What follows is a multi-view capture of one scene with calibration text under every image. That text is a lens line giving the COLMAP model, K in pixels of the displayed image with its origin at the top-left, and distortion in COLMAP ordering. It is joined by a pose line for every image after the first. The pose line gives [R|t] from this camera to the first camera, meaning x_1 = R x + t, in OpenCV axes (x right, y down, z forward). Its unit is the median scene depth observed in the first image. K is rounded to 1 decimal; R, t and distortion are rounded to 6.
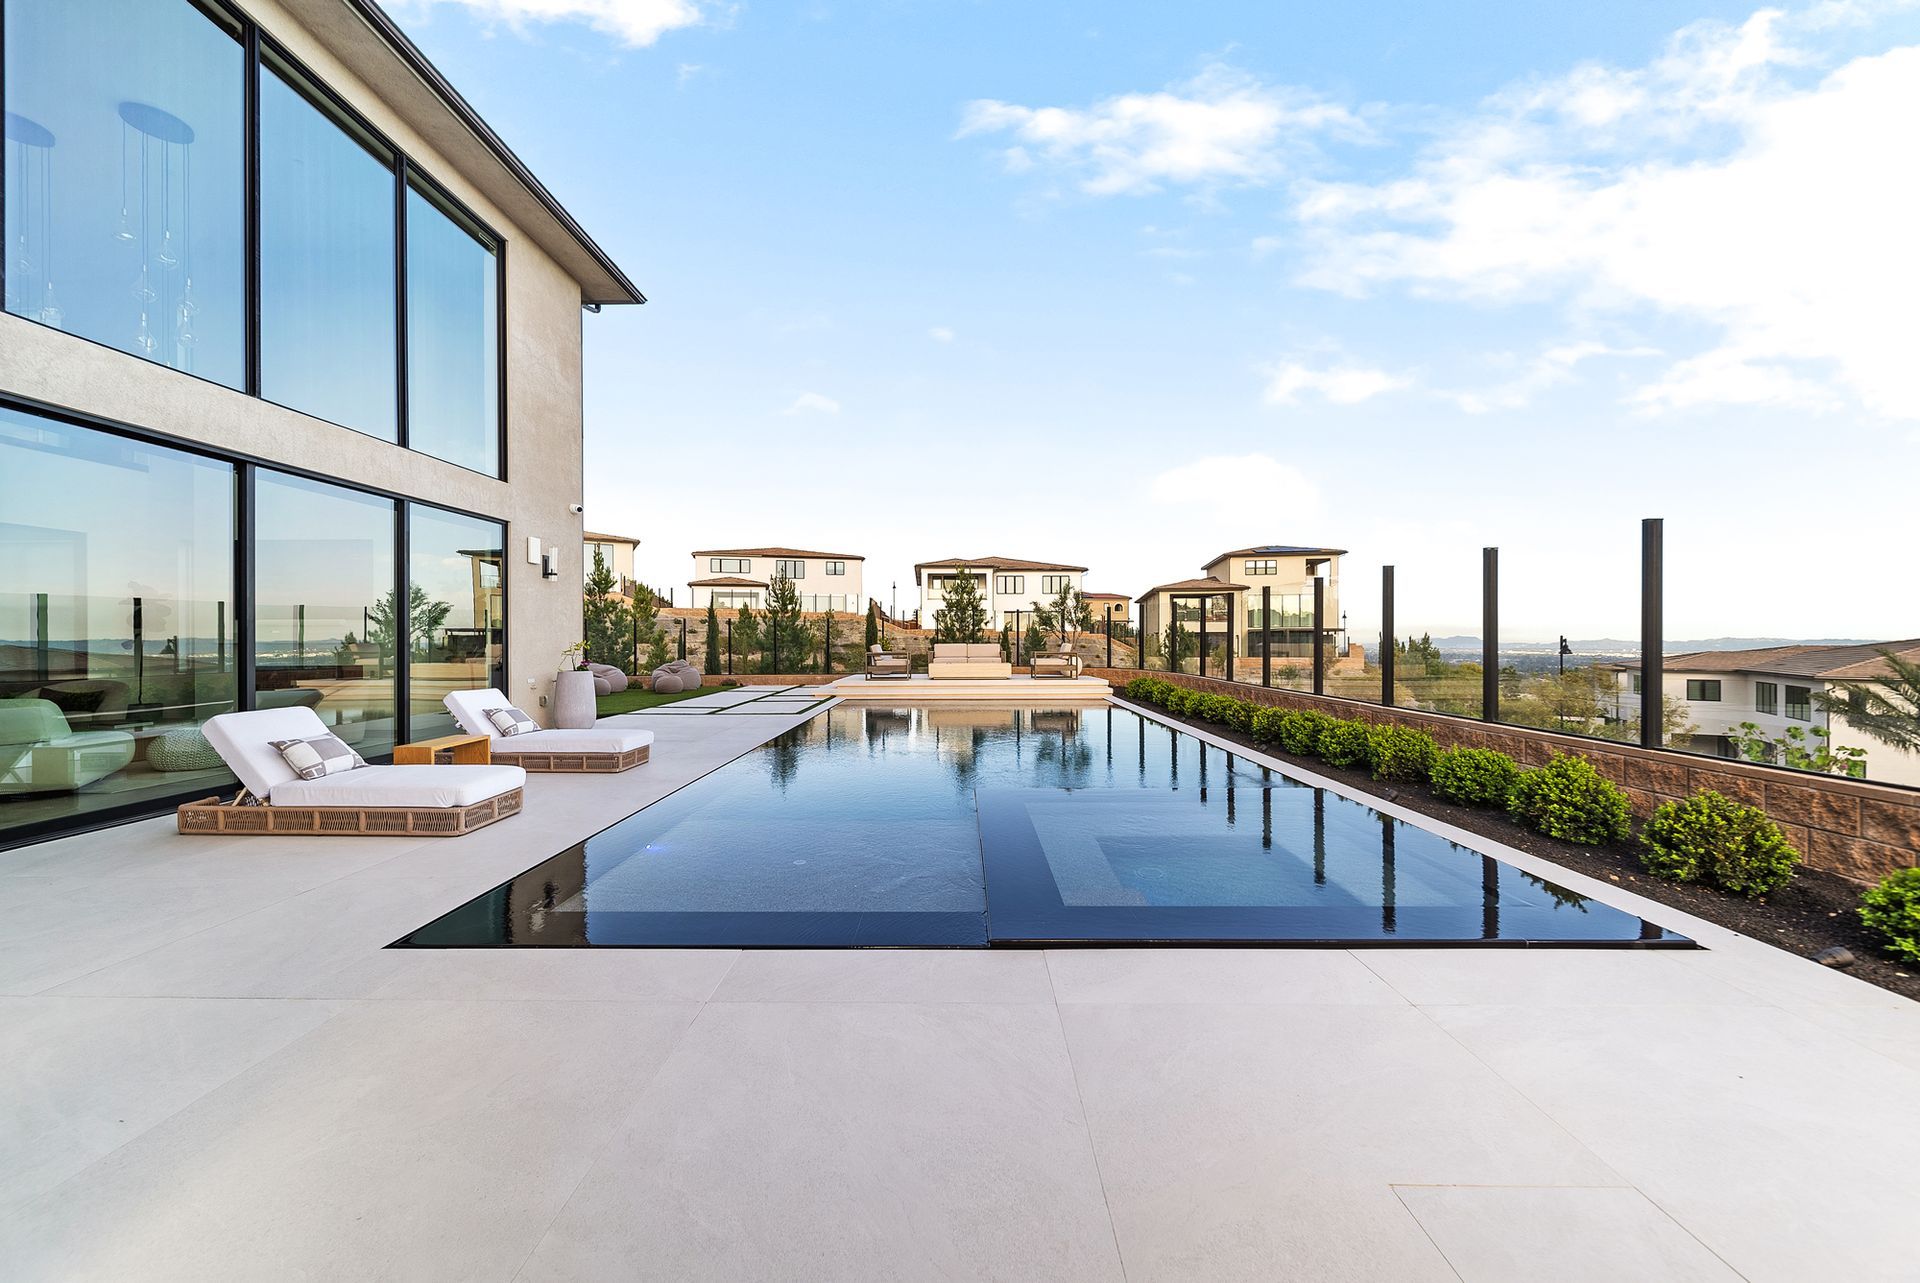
lens RADIAL K [[690.7, 0, 948.5], [0, 690.7, 644.9], [0, 0, 1]] dist [0.000763, -0.000127]
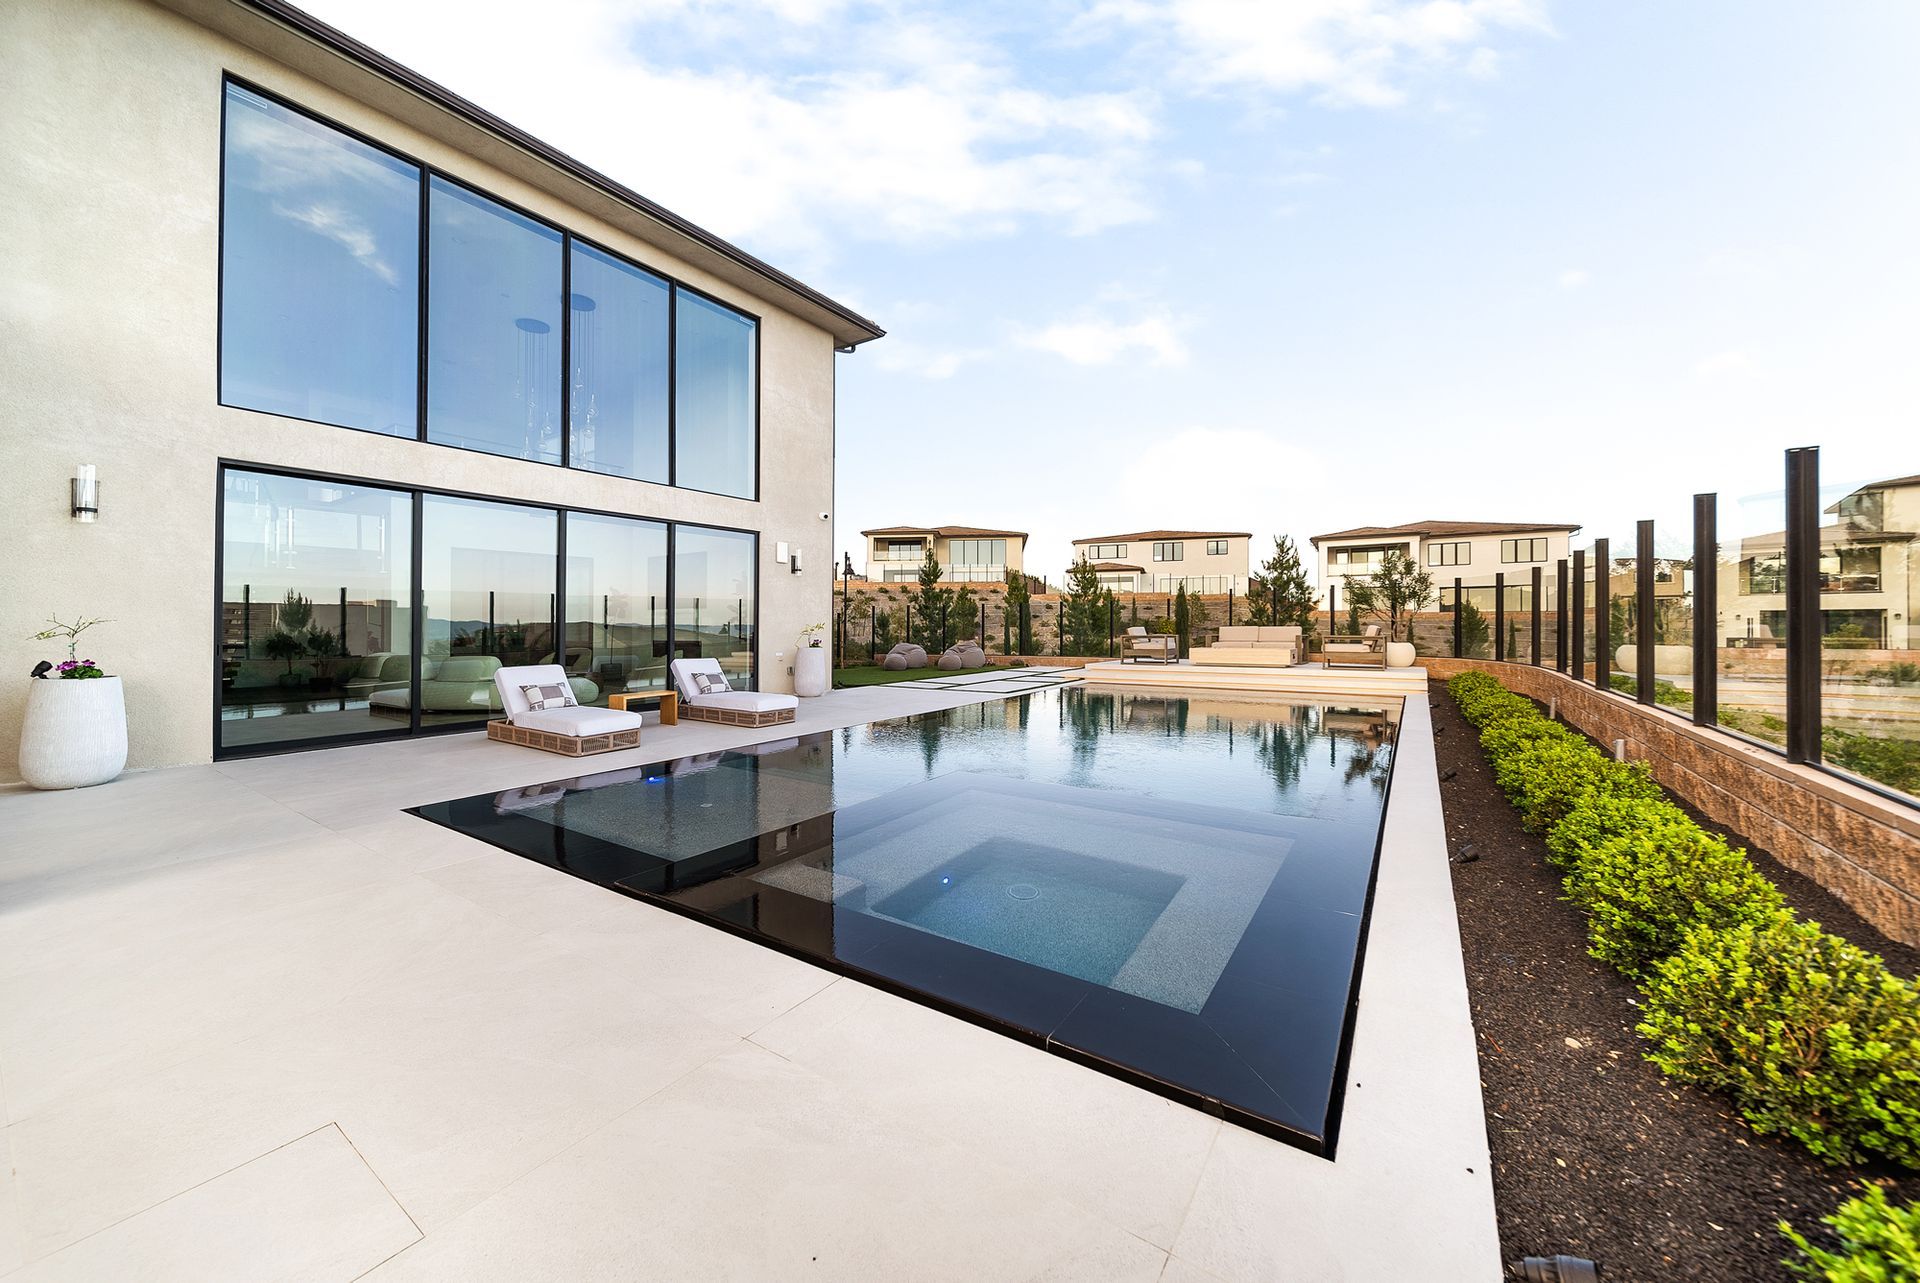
lens RADIAL K [[685.8, 0, 948.2], [0, 685.8, 624.9], [0, 0, 1]] dist [0.008113, -0.002010]
pose [[0.833175, -0.001206, -0.553007, 0.292497], [-0.002138, 0.999983, -0.005401, 0.003169], [0.553005, 0.005683, 0.833159, 0.090287]]
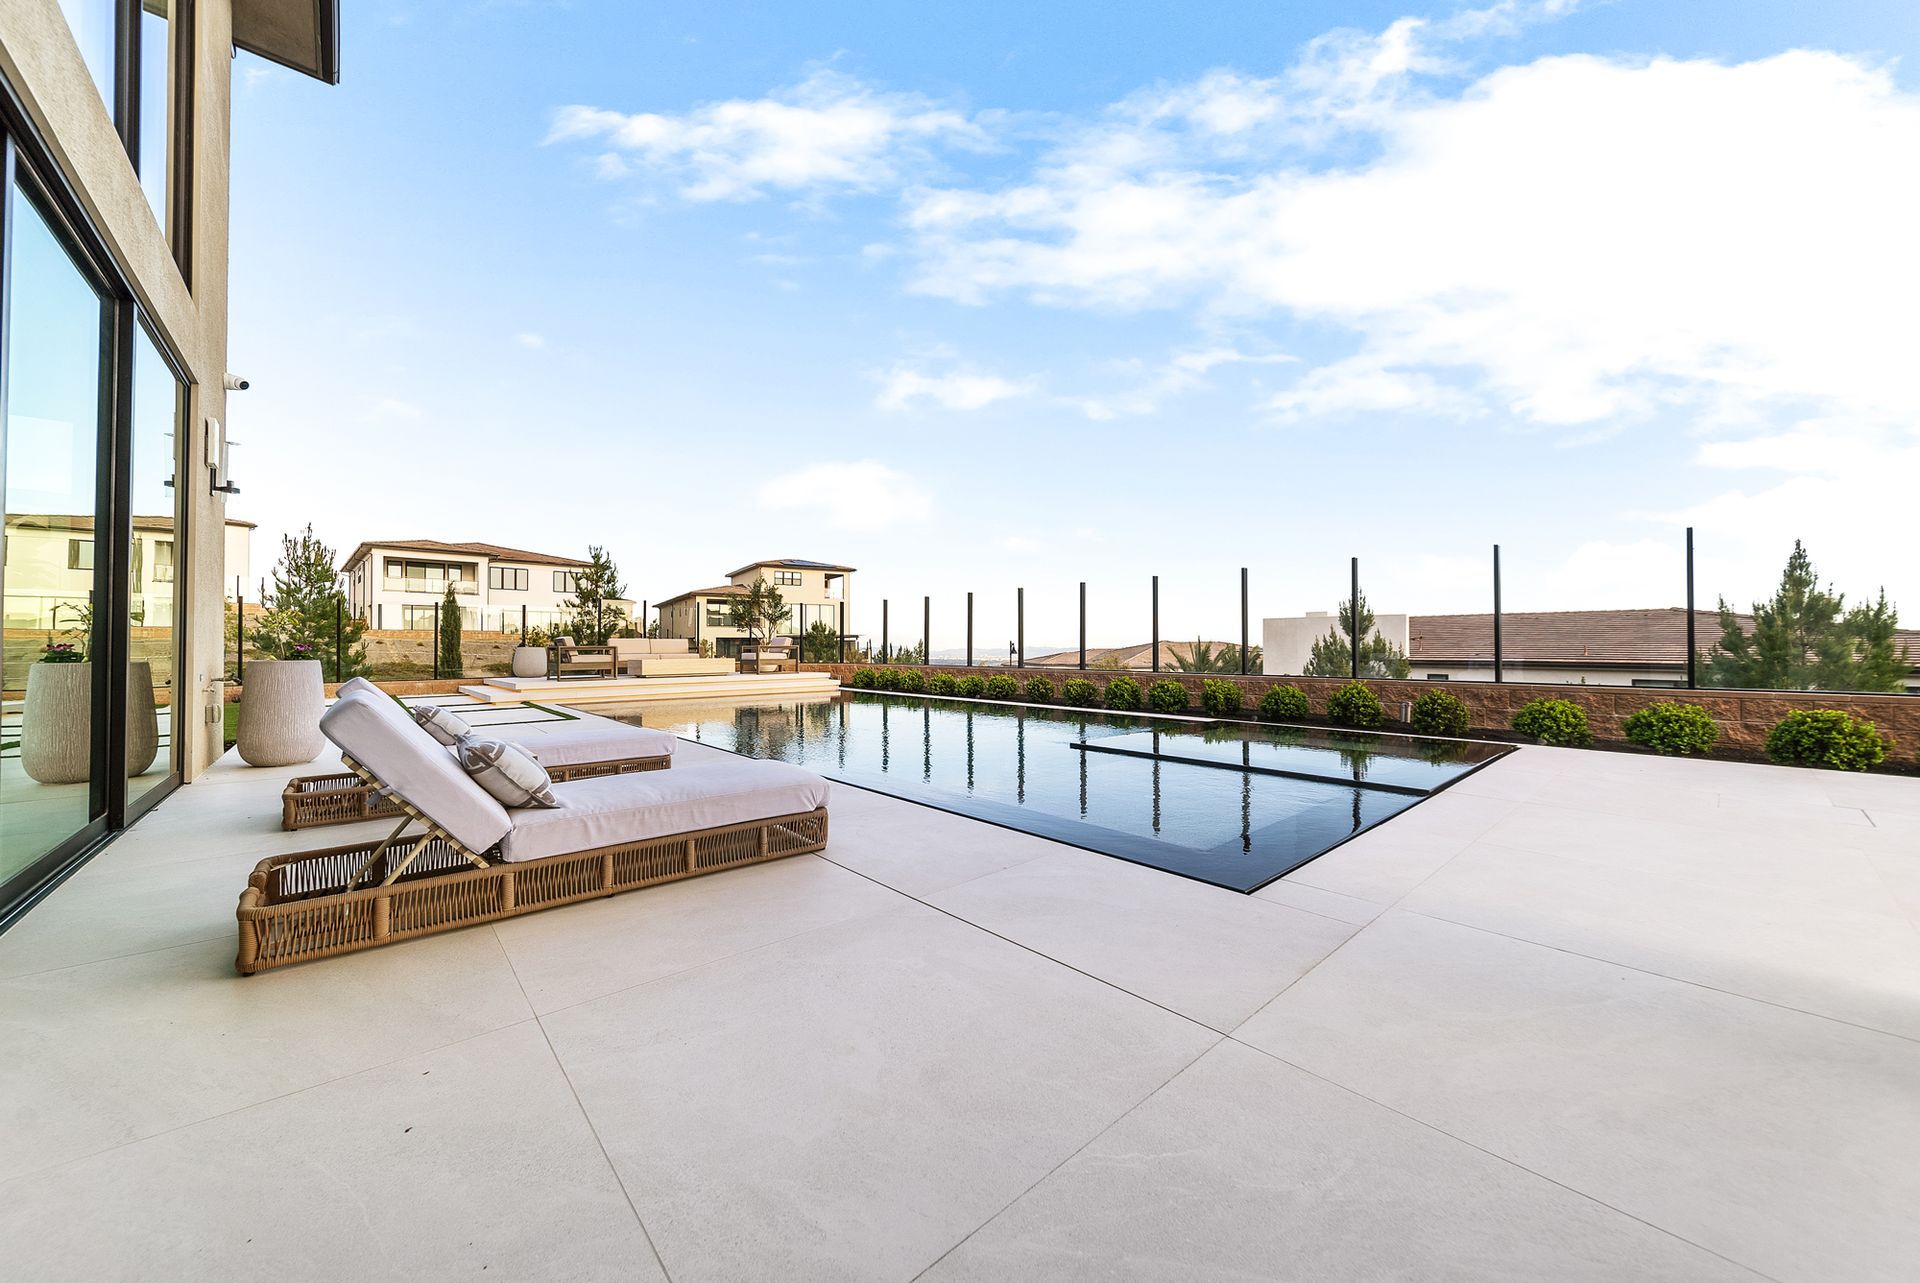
lens RADIAL K [[688.1, 0, 957.5], [0, 688.1, 642.2], [0, 0, 1]] dist [0.000782, -0.000143]
pose [[0.736725, 0.006439, 0.676162, -0.445488], [0.005219, 0.999871, -0.015209, 0.030431], [-0.676172, 0.014734, 0.736596, 0.153082]]
